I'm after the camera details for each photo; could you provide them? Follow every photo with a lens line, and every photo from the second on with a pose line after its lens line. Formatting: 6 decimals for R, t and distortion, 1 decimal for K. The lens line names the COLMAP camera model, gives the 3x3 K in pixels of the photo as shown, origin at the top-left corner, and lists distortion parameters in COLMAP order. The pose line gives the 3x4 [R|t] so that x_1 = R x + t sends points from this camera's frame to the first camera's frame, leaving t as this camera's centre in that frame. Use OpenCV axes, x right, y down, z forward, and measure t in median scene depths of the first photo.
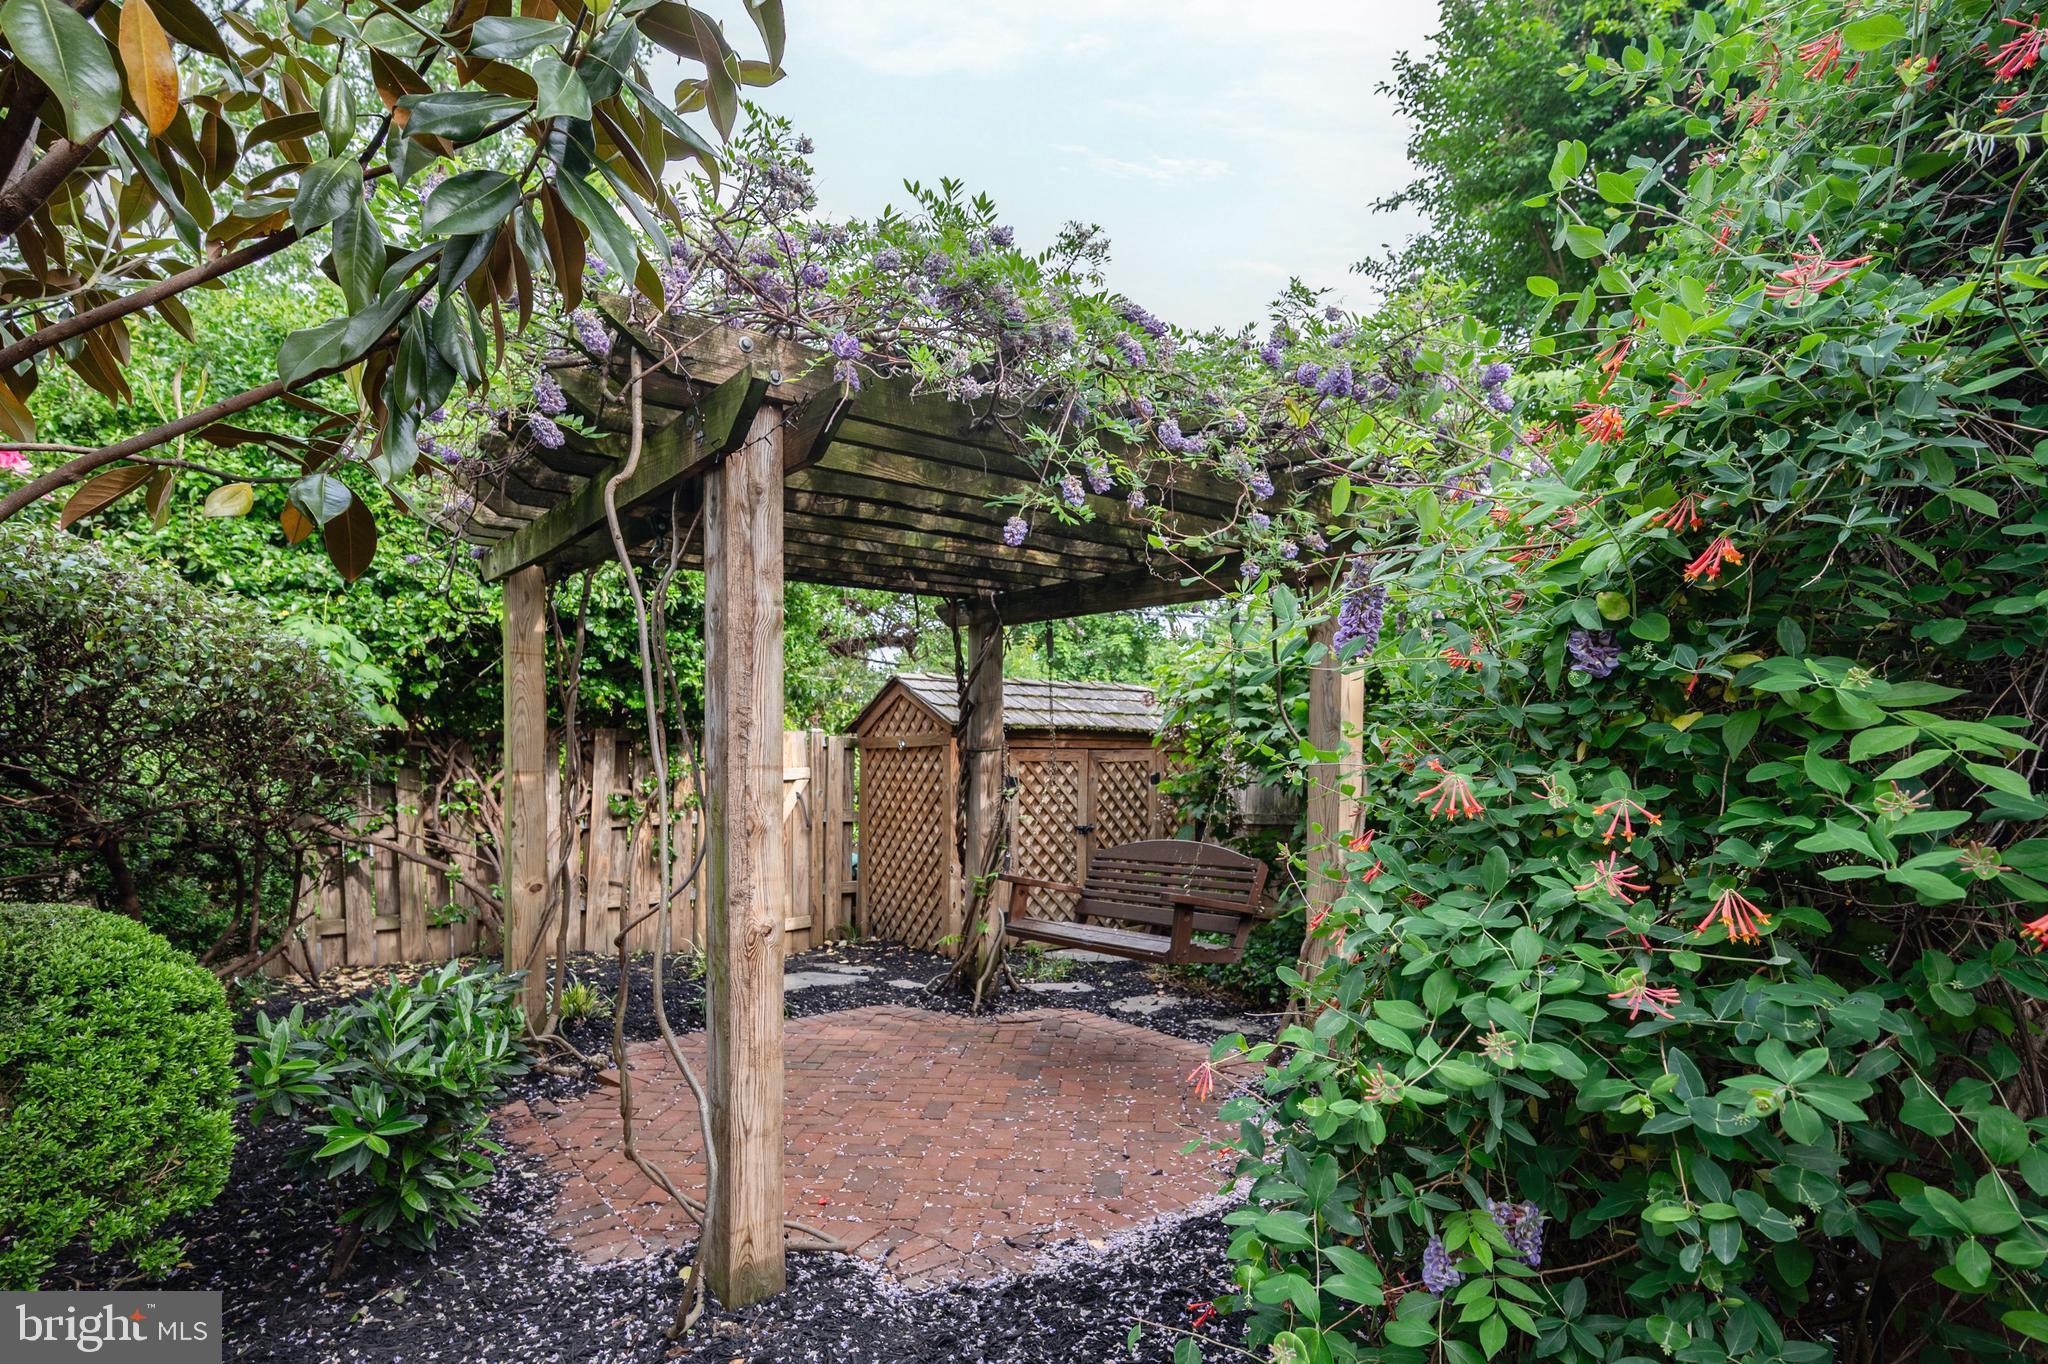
lens RADIAL K [[1043.6, 0, 1023.9], [0, 1043.6, 760.7], [0, 0, 1]] dist [0.000459, 0.000093]
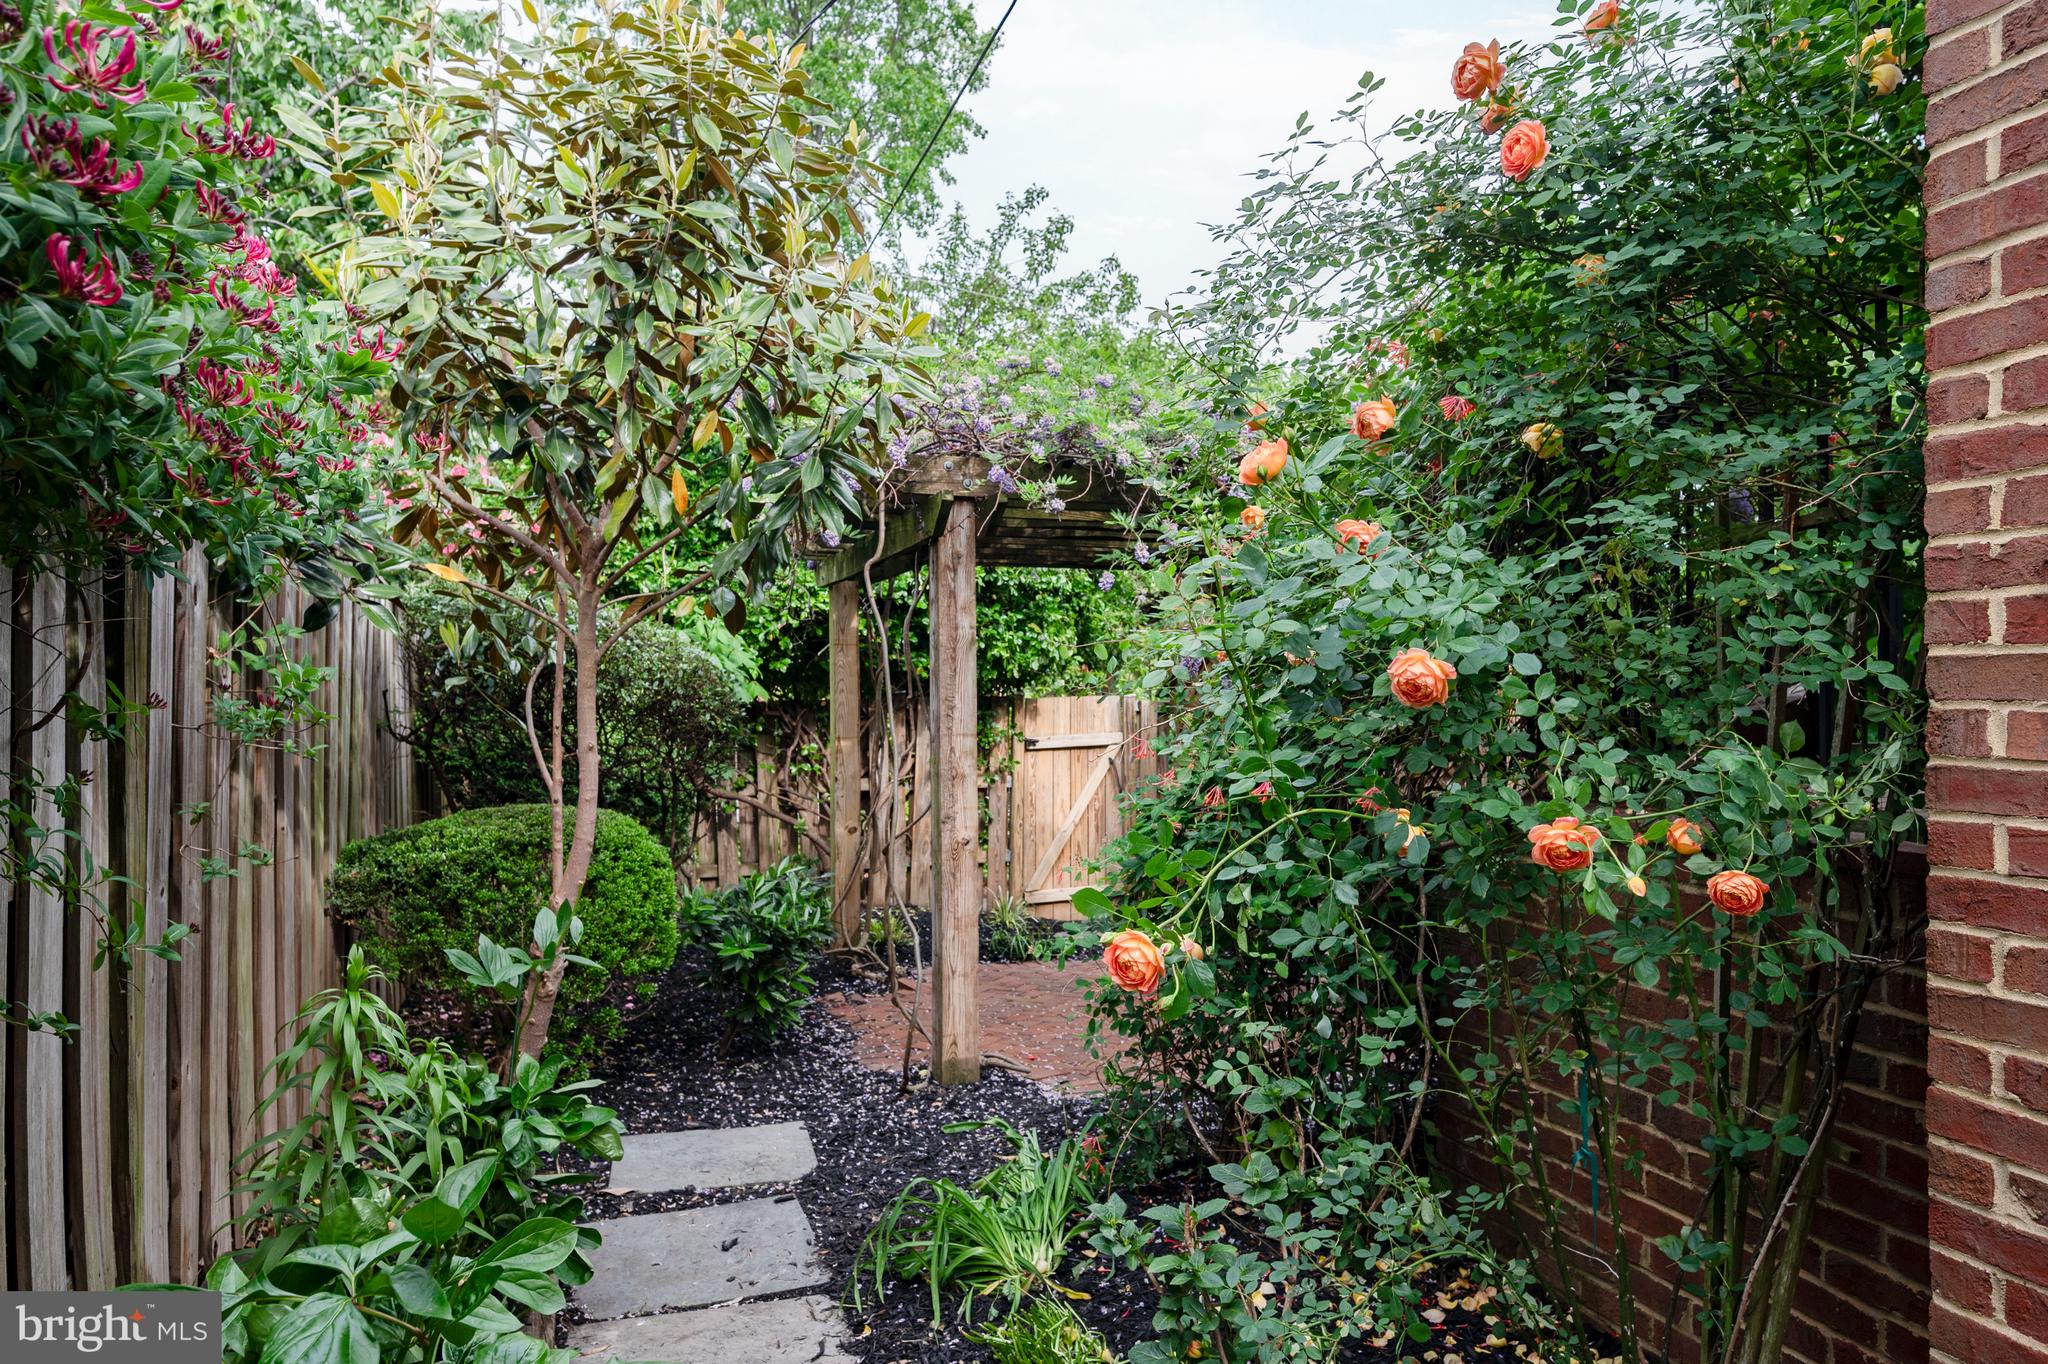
lens RADIAL K [[1363.0, 0, 1024.0], [0, 1363.0, 682.0], [0, 0, 1]] dist [-0.000123, -0.000014]
pose [[0.939782, -0.014823, -0.341453, 0.215642], [0.004785, 0.999532, -0.030223, -0.004352], [0.341741, 0.026770, 0.939413, -0.354926]]
